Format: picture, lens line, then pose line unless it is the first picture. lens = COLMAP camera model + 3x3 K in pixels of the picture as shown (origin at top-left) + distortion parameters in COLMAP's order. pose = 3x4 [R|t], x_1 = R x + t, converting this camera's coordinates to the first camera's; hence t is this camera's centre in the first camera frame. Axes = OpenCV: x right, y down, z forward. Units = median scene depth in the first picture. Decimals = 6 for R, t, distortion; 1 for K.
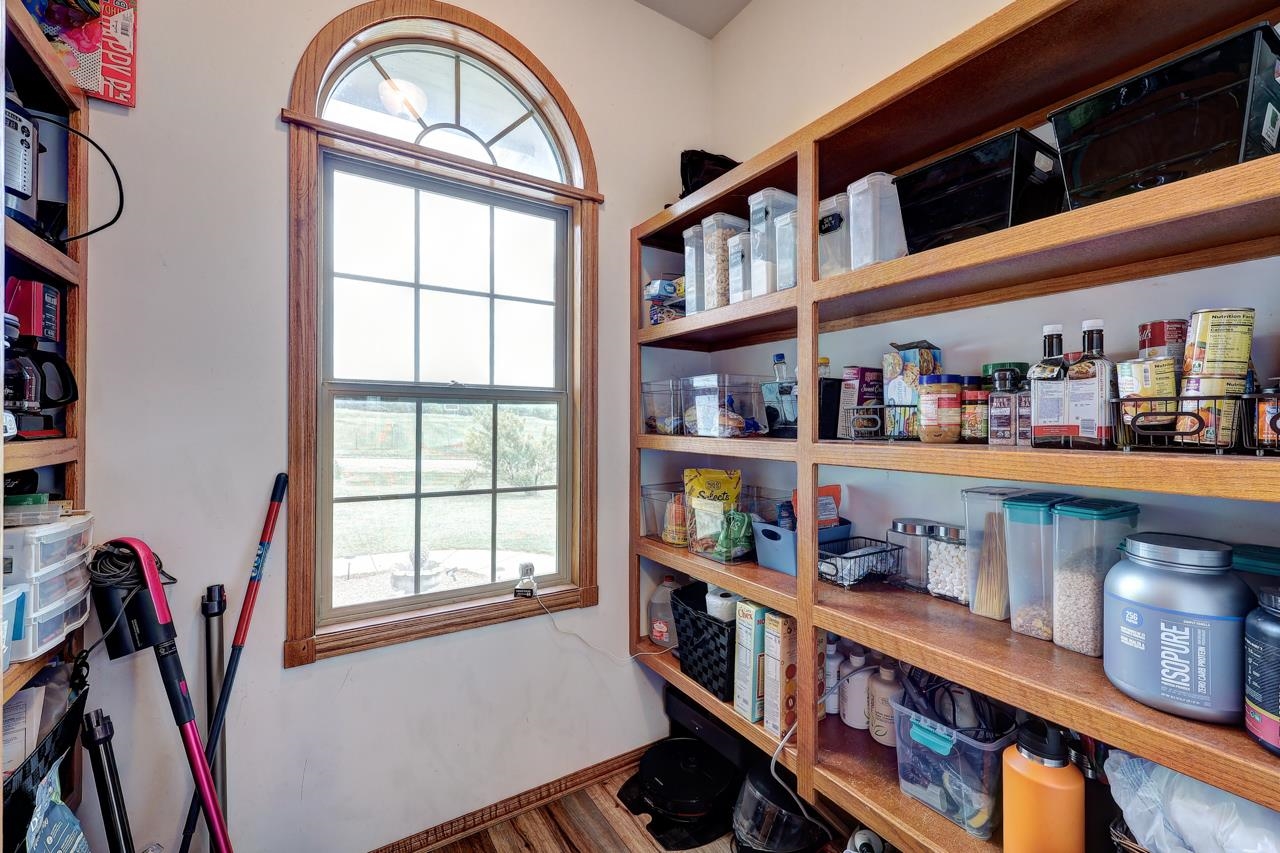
lens RADIAL K [[523.7, 0, 644.4], [0, 523.7, 431.6], [0, 0, 1]] dist [0.000543, -0.001368]
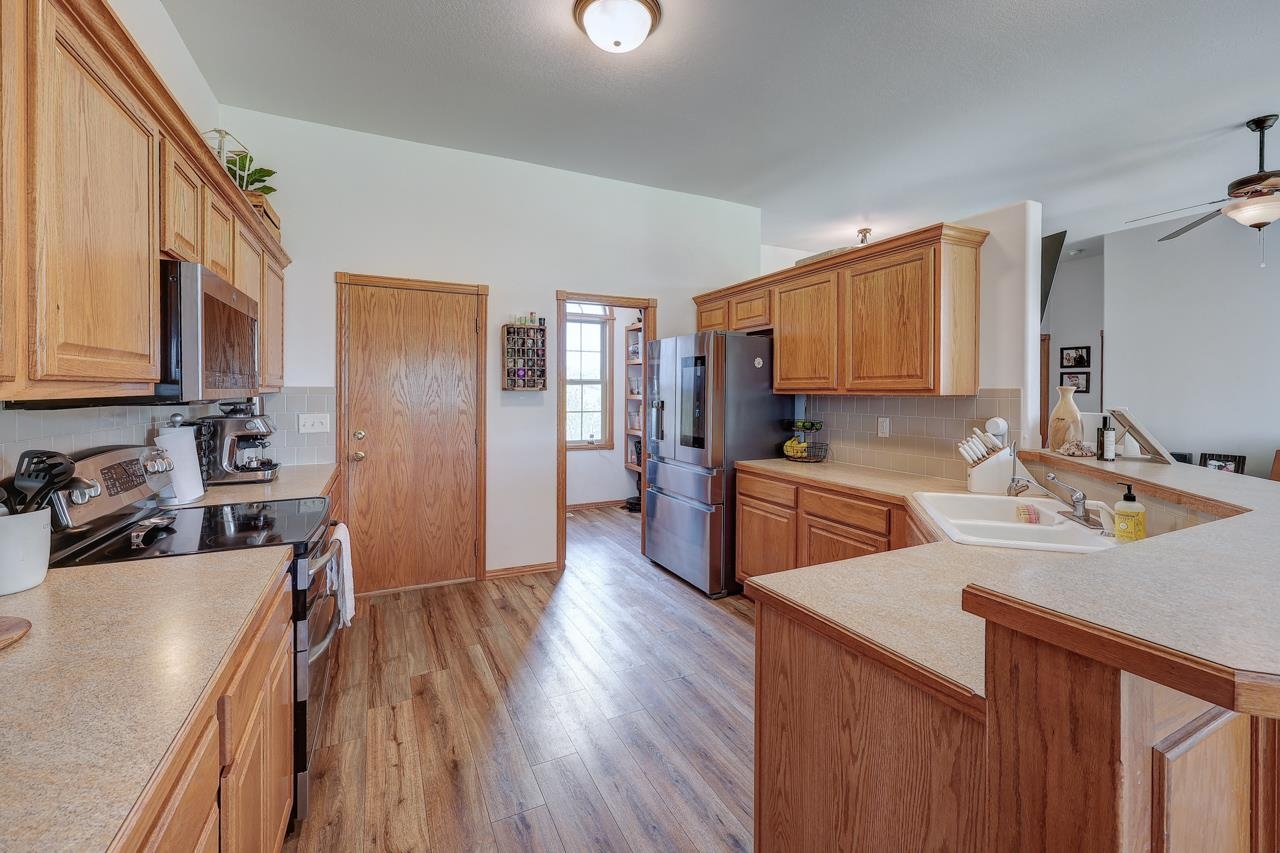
lens RADIAL K [[523.7, 0, 635.4], [0, 523.7, 394.2], [0, 0, 1]] dist [0.000543, -0.001368]
pose [[0.992414, 0.005959, -0.122800, 0.435281], [-0.004522, 0.999918, 0.011979, -0.034627], [0.122861, -0.011333, 0.992359, -2.151416]]
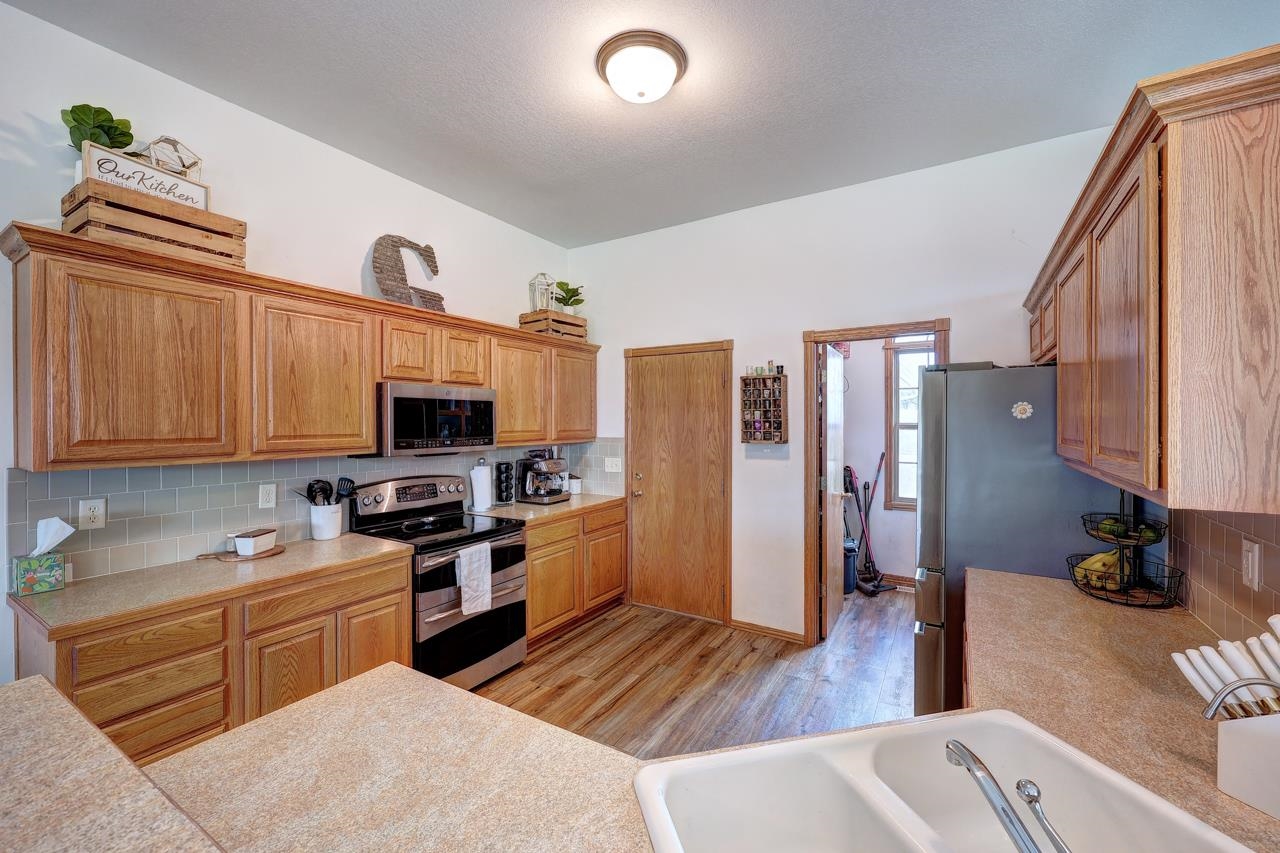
lens RADIAL K [[523.7, 0, 644.9], [0, 523.7, 419.2], [0, 0, 1]] dist [0.000543, -0.001368]
pose [[0.443738, -0.004322, -0.896146, 1.293109], [0.006222, 0.999979, -0.001742, -0.109079], [0.896135, -0.004803, 0.443756, -1.468529]]
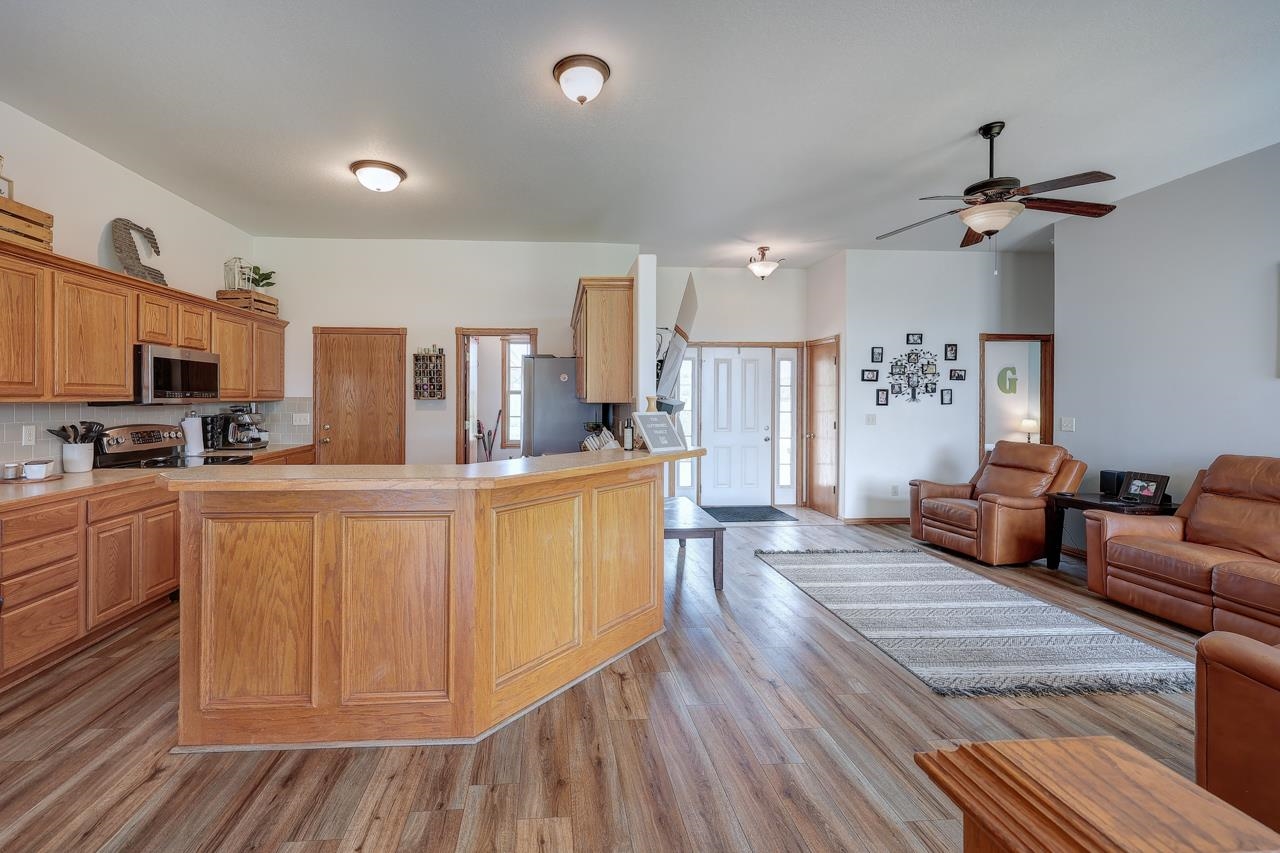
lens RADIAL K [[523.7, 0, 591.1], [0, 523.7, 407.5], [0, 0, 1]] dist [0.000543, -0.001368]
pose [[0.878426, 0.011307, -0.477744, 1.923017], [-0.001240, 0.999771, 0.021382, -0.040029], [0.477876, -0.018190, 0.878239, -2.329618]]
